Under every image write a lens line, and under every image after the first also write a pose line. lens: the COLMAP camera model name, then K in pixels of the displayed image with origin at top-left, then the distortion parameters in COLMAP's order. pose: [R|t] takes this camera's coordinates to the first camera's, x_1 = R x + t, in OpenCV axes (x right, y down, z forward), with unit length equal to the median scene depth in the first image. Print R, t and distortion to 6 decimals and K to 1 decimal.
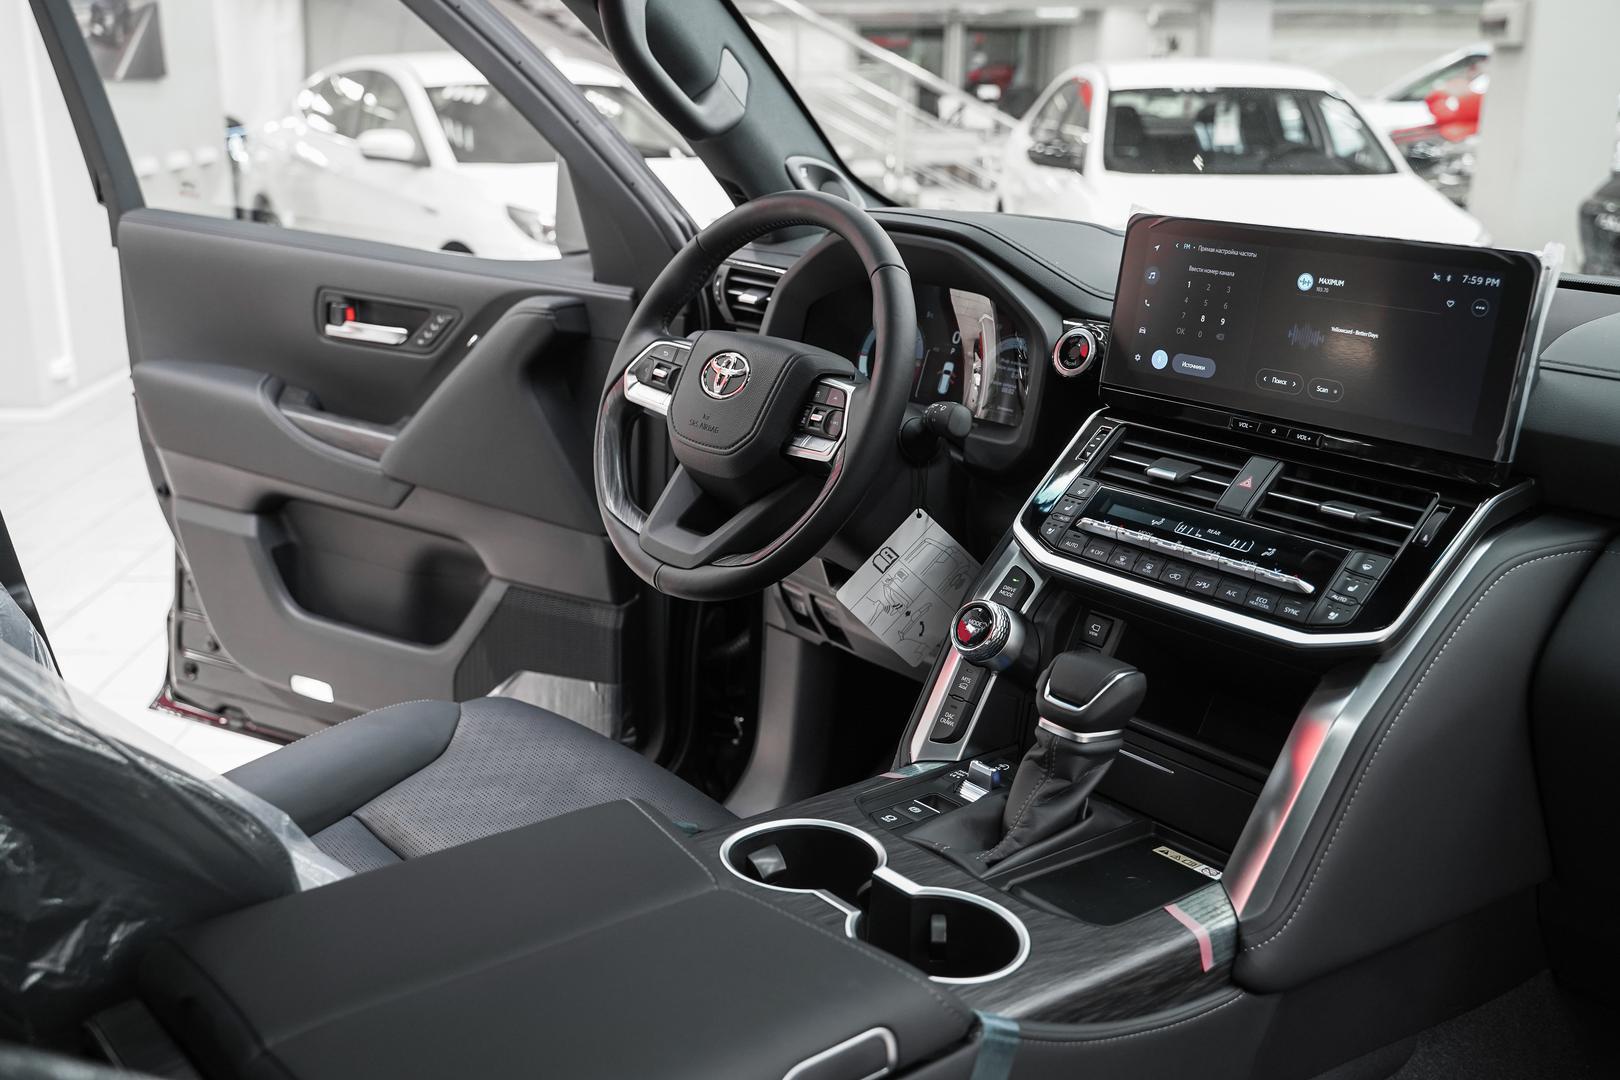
lens RADIAL K [[1578.5, 0, 788.8], [0, 1578.5, 524.6], [0, 0, 1]] dist [-0.003052, -0.000917]
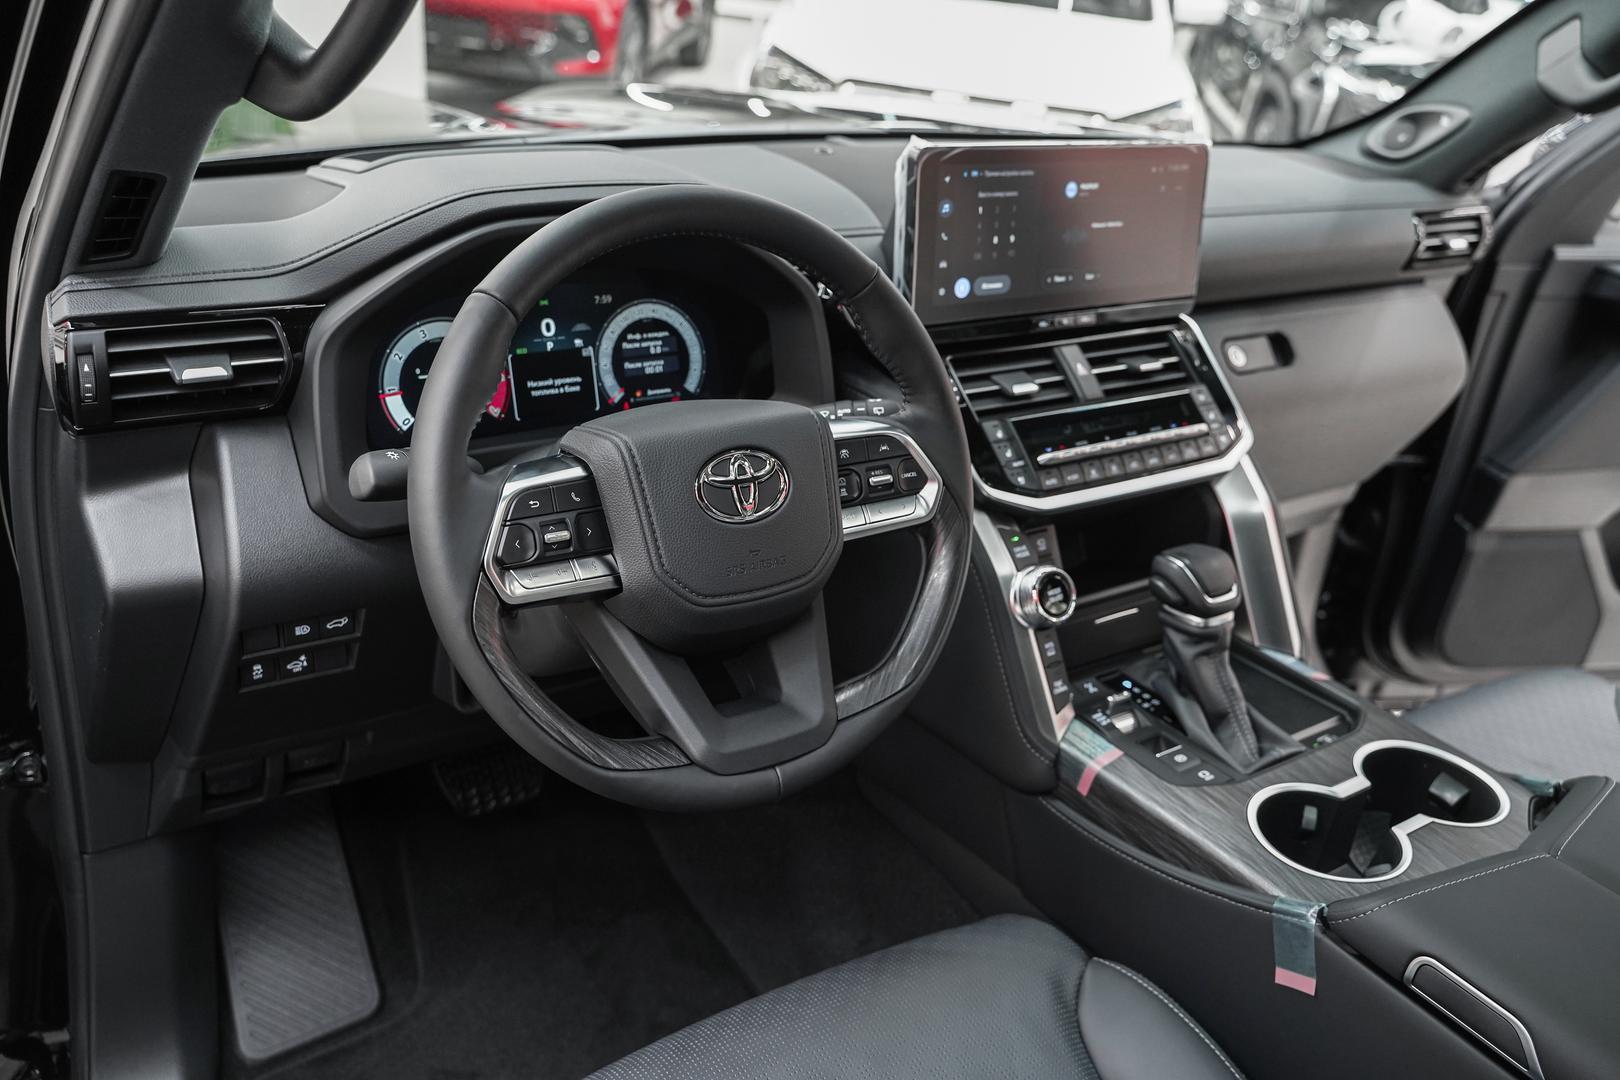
lens RADIAL K [[1278.3, 0, 810.0], [0, 1278.3, 540.0], [0, 0, 1]] dist [-0.001083, 0.005528]
pose [[0.112950, -0.452181, 0.884745, -0.559850], [0.185507, 0.884384, 0.428314, -0.318504], [-0.976130, 0.115748, 0.183774, 0.915212]]
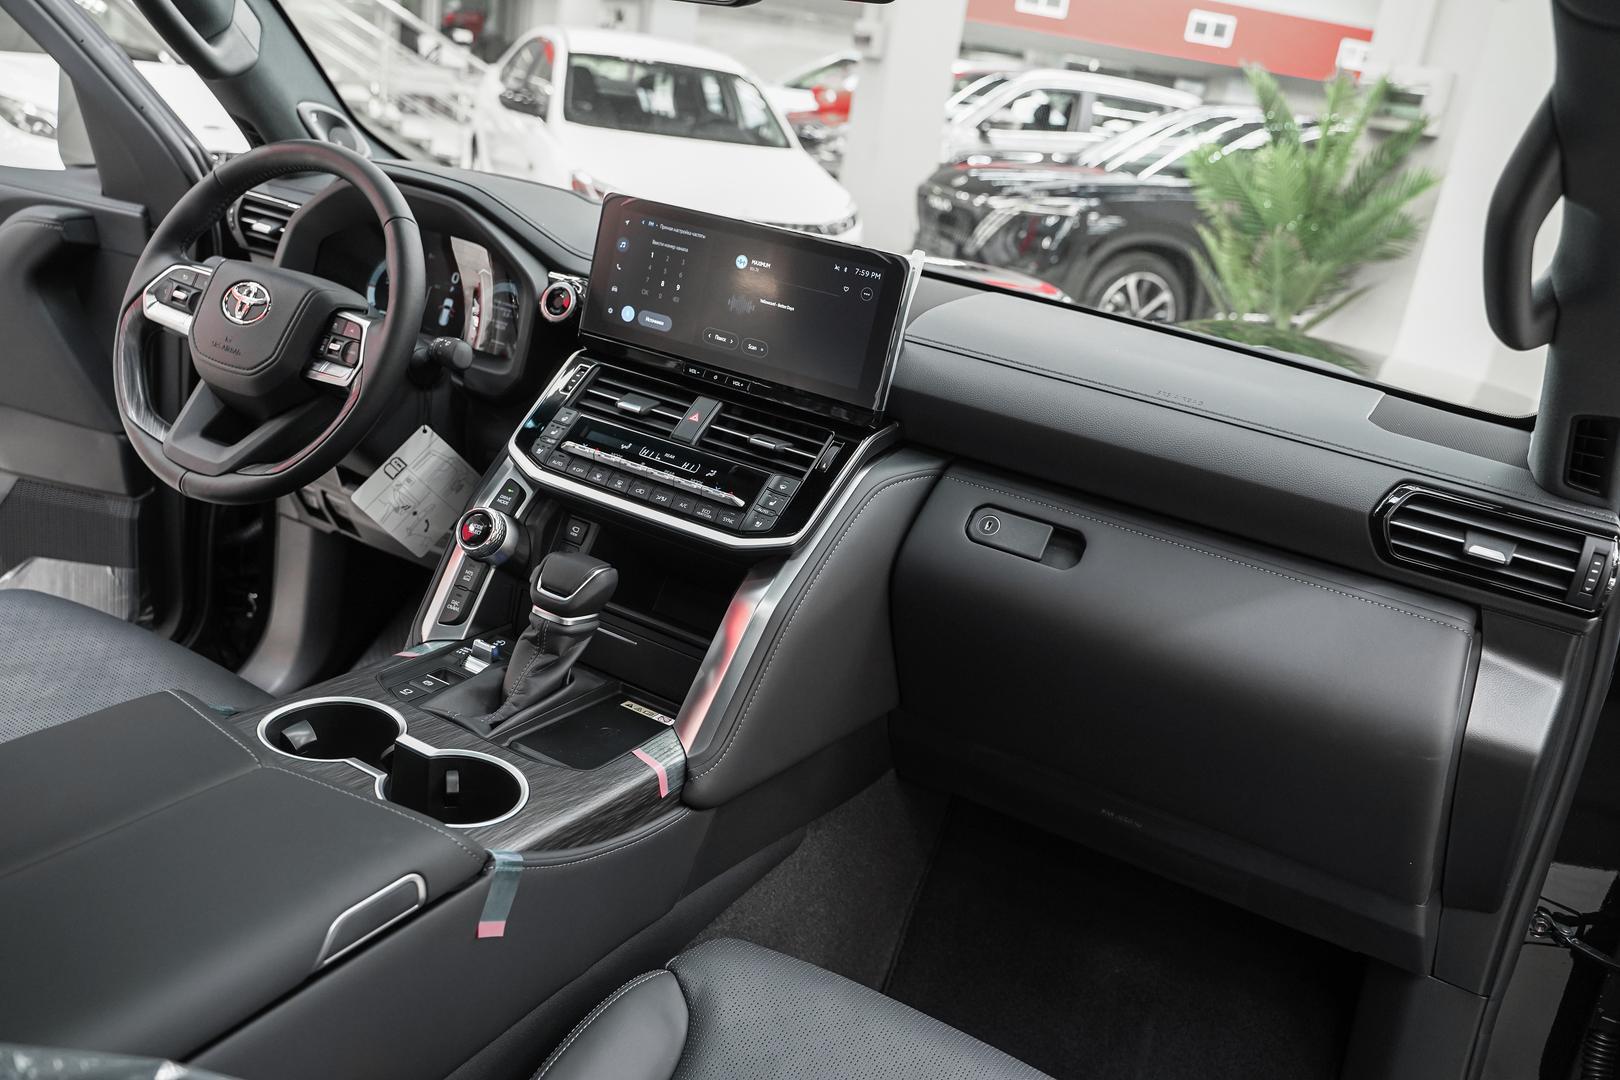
lens RADIAL K [[1285.6, 0, 810.0], [0, 1285.6, 540.0], [0, 0, 1]] dist [-0.013036, 0.002715]
pose [[0.924324, -0.011036, 0.381450, -0.020296], [-0.027175, 0.995141, 0.094640, -0.025325], [-0.380641, -0.097843, 0.919532, -0.005498]]
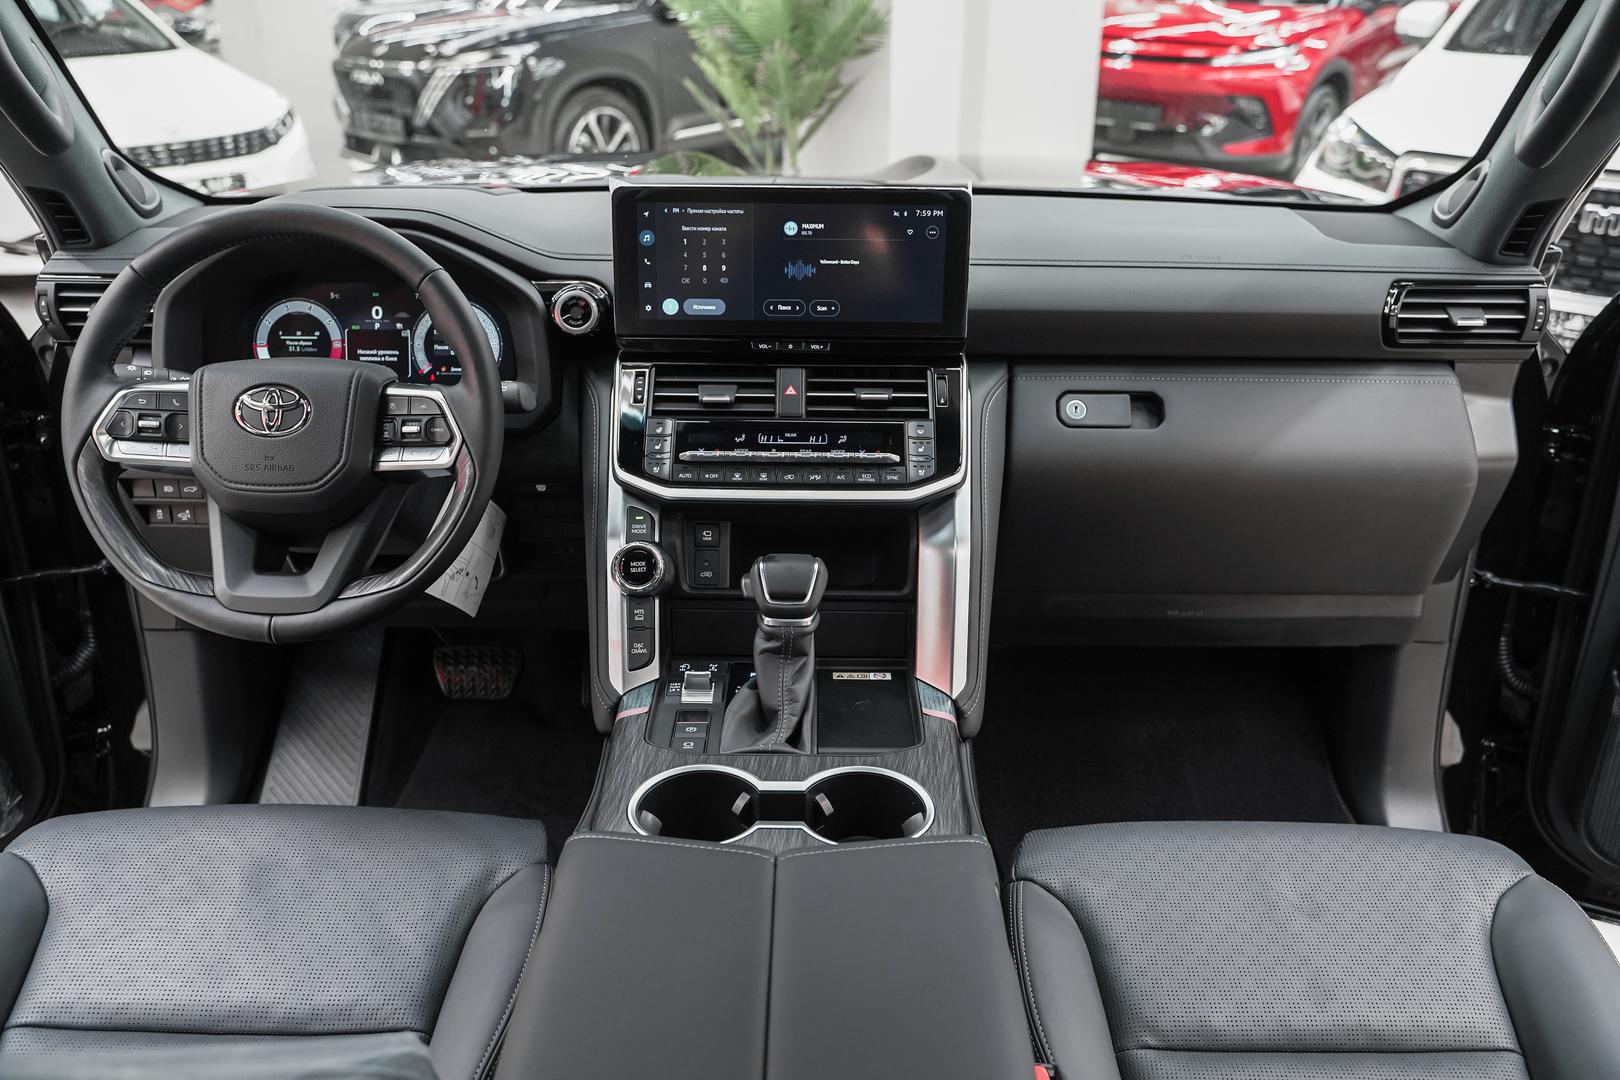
lens RADIAL K [[1278.1, 0, 810.0], [0, 1278.1, 540.0], [0, 0, 1]] dist [-0.007555, -0.007712]
pose [[0.644067, -0.334230, 0.688090, -0.409731], [0.215451, 0.942344, 0.256064, -0.155816], [-0.734002, -0.016672, 0.678943, 0.240031]]
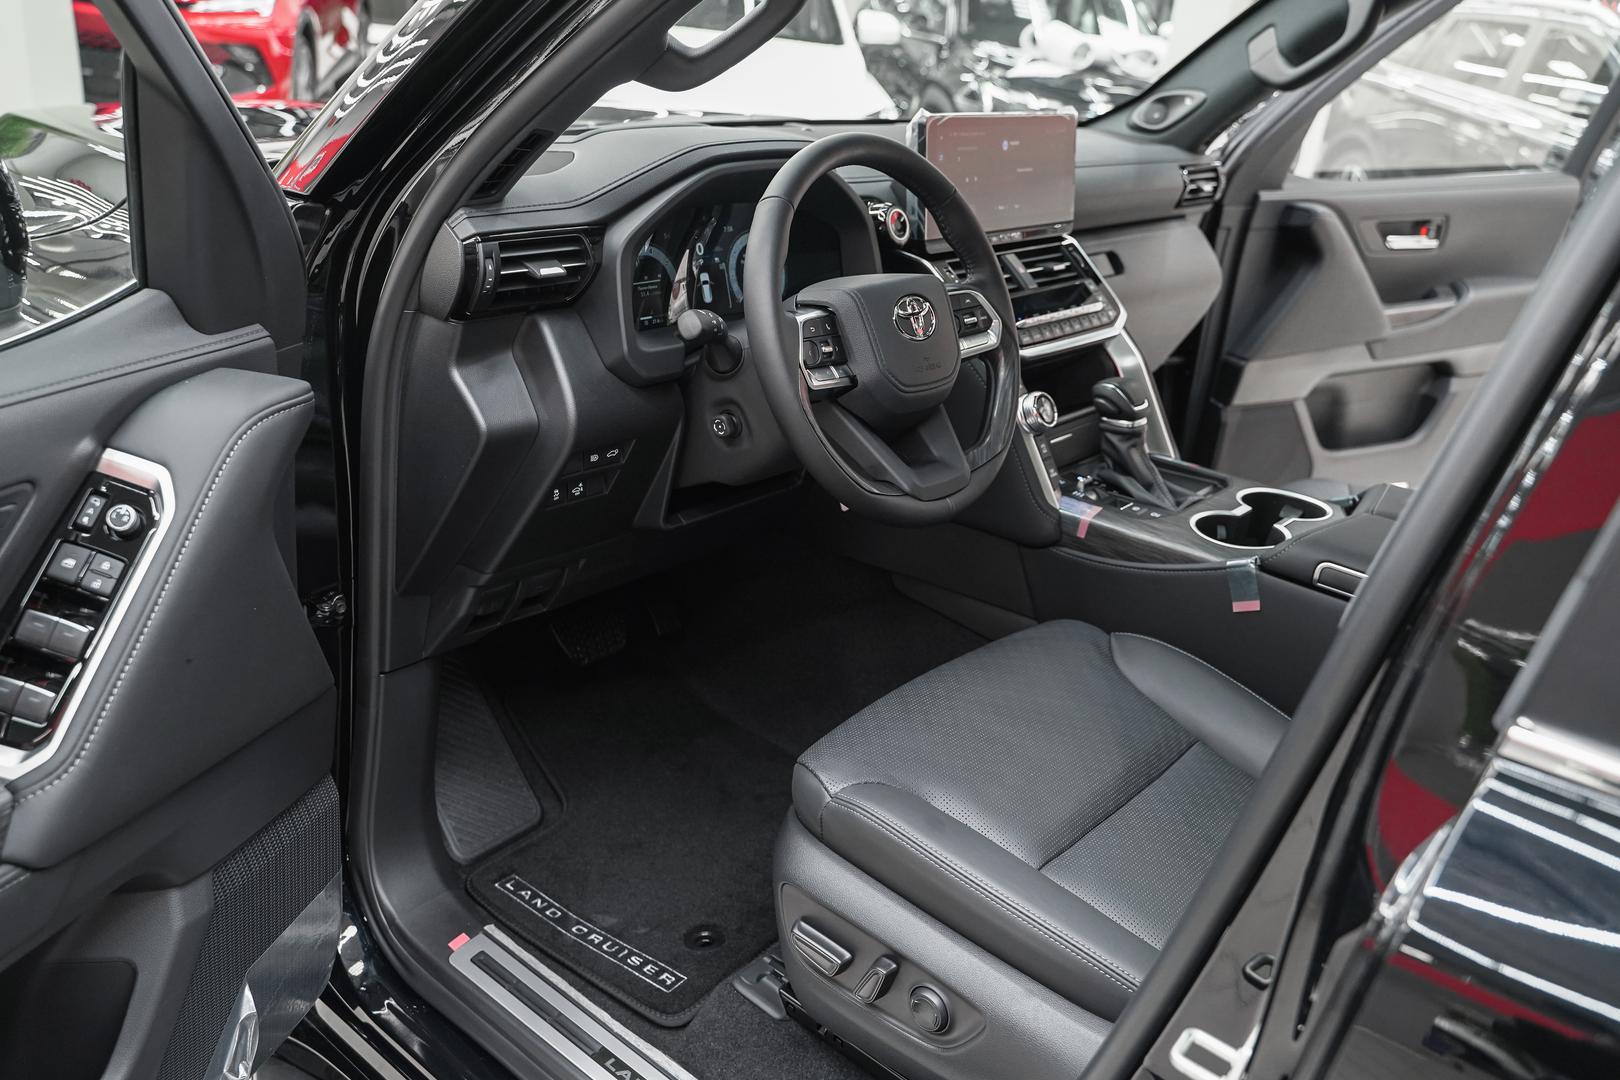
lens RADIAL K [[1325.0, 0, 810.0], [0, 1325.0, 540.0], [0, 0, 1]] dist [0.009447, 0.010772]
pose [[-0.162280, -0.421109, 0.892374, -0.946301], [0.176747, 0.877330, 0.446152, -0.396916], [-0.970786, 0.230127, -0.067943, 1.222842]]
